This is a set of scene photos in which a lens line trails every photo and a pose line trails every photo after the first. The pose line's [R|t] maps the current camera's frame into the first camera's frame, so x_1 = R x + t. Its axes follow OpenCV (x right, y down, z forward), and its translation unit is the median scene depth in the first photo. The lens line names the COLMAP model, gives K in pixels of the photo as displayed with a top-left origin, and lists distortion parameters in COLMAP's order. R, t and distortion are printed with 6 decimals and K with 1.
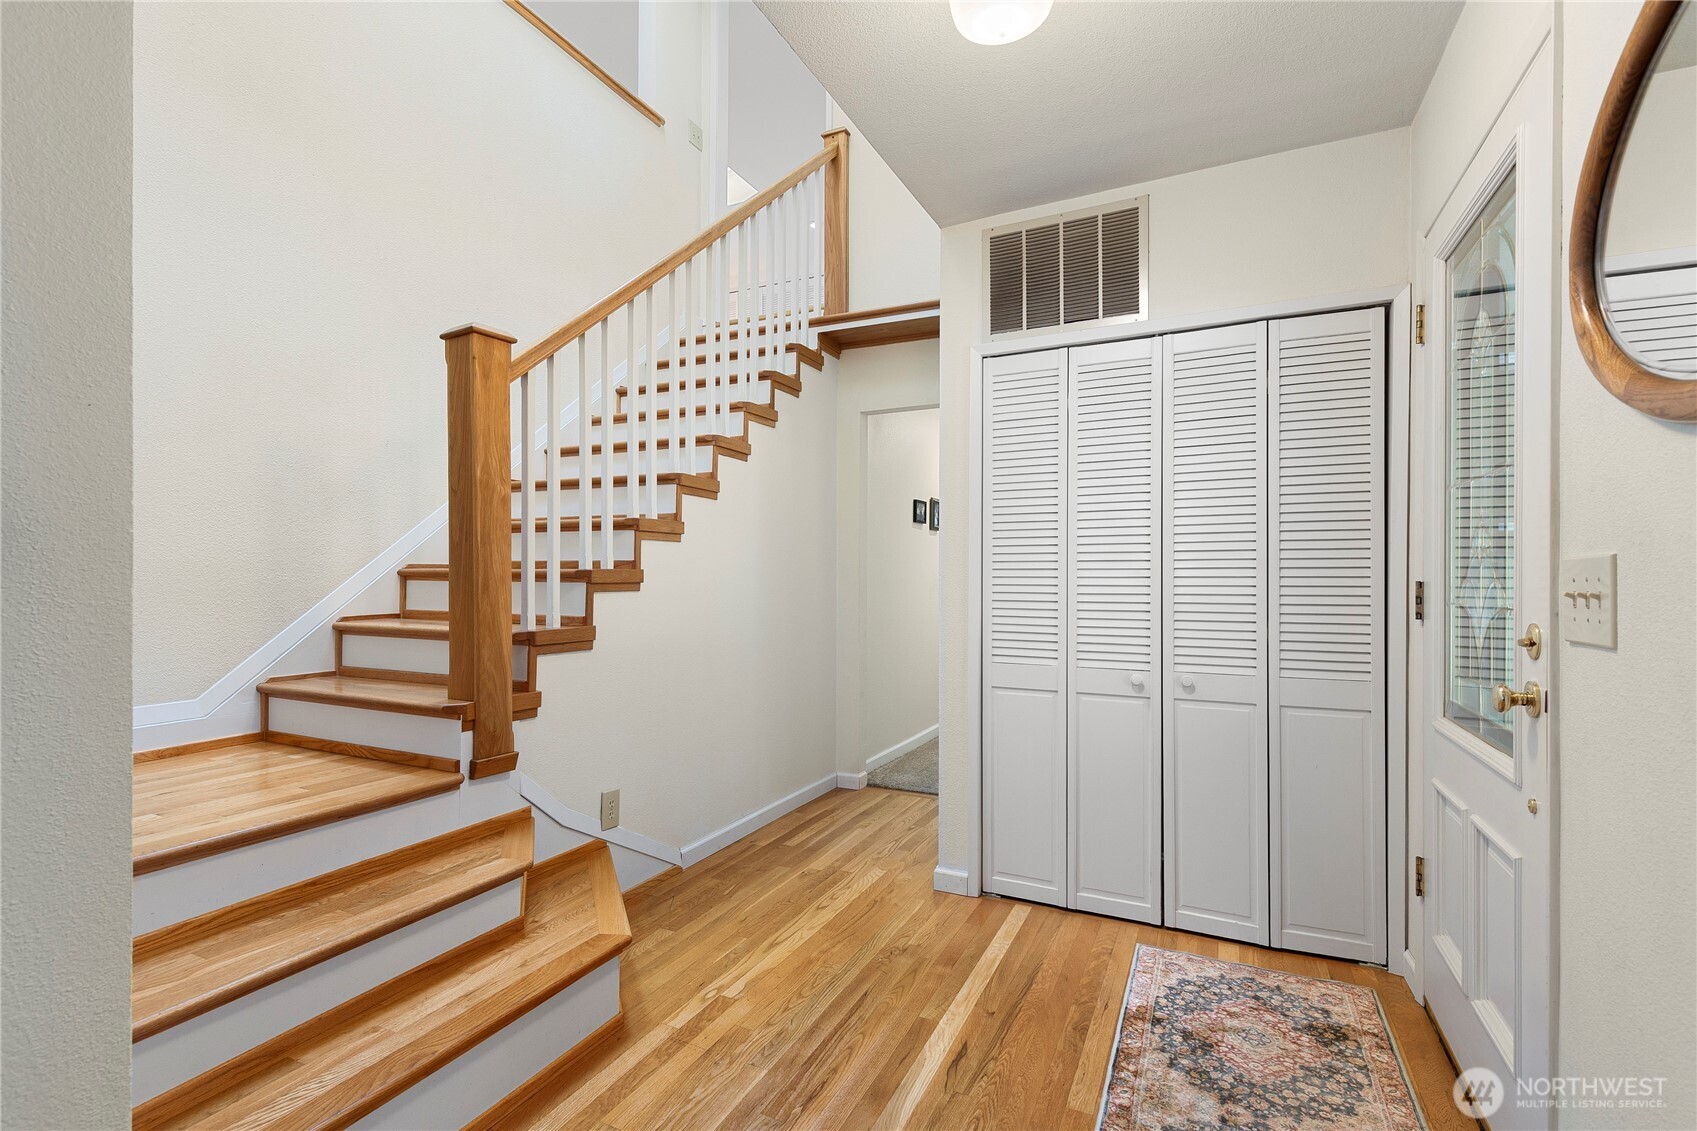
lens RADIAL K [[775.7, 0, 841.1], [0, 775.7, 572.2], [0, 0, 1]] dist [0.010039, -0.002402]
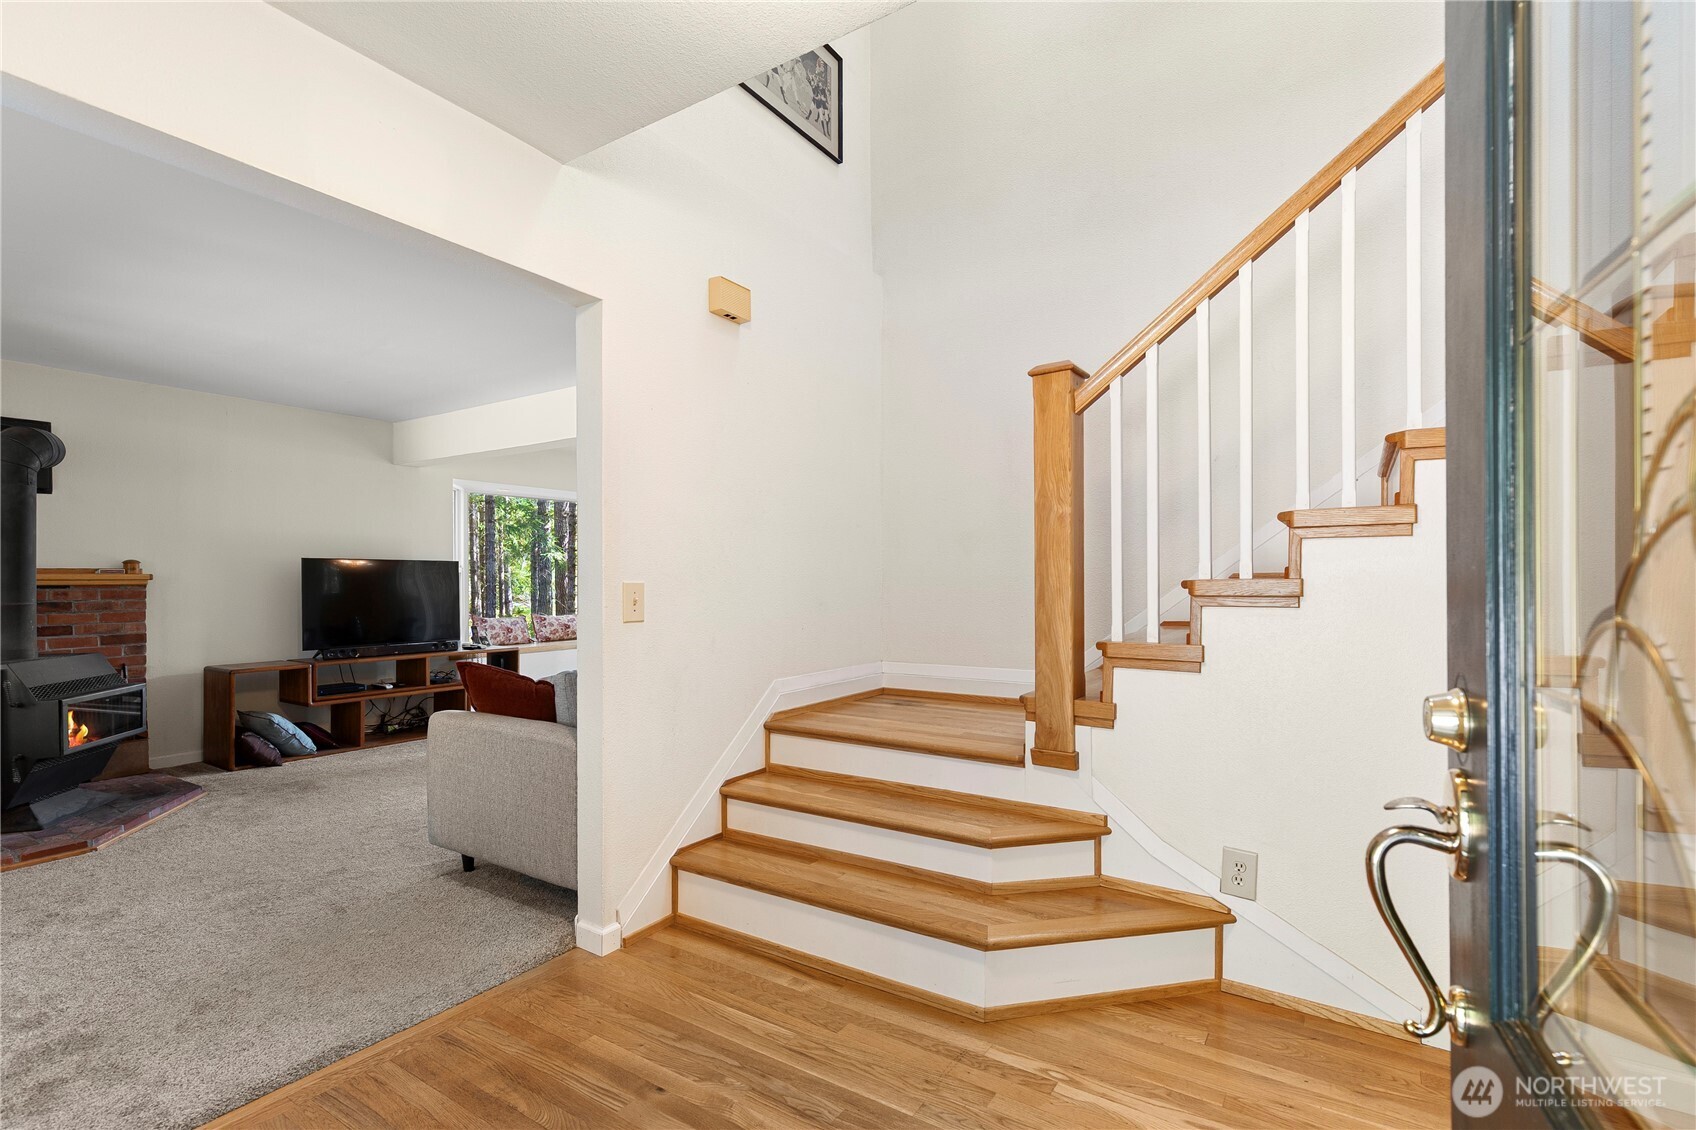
lens RADIAL K [[775.2, 0, 840.2], [0, 775.2, 573.5], [0, 0, 1]] dist [0.010039, -0.002402]
pose [[-0.095313, -0.007397, -0.995420, 0.659458], [0.004389, 0.999960, -0.007851, -0.007202], [0.995438, -0.005117, -0.095277, 0.775663]]
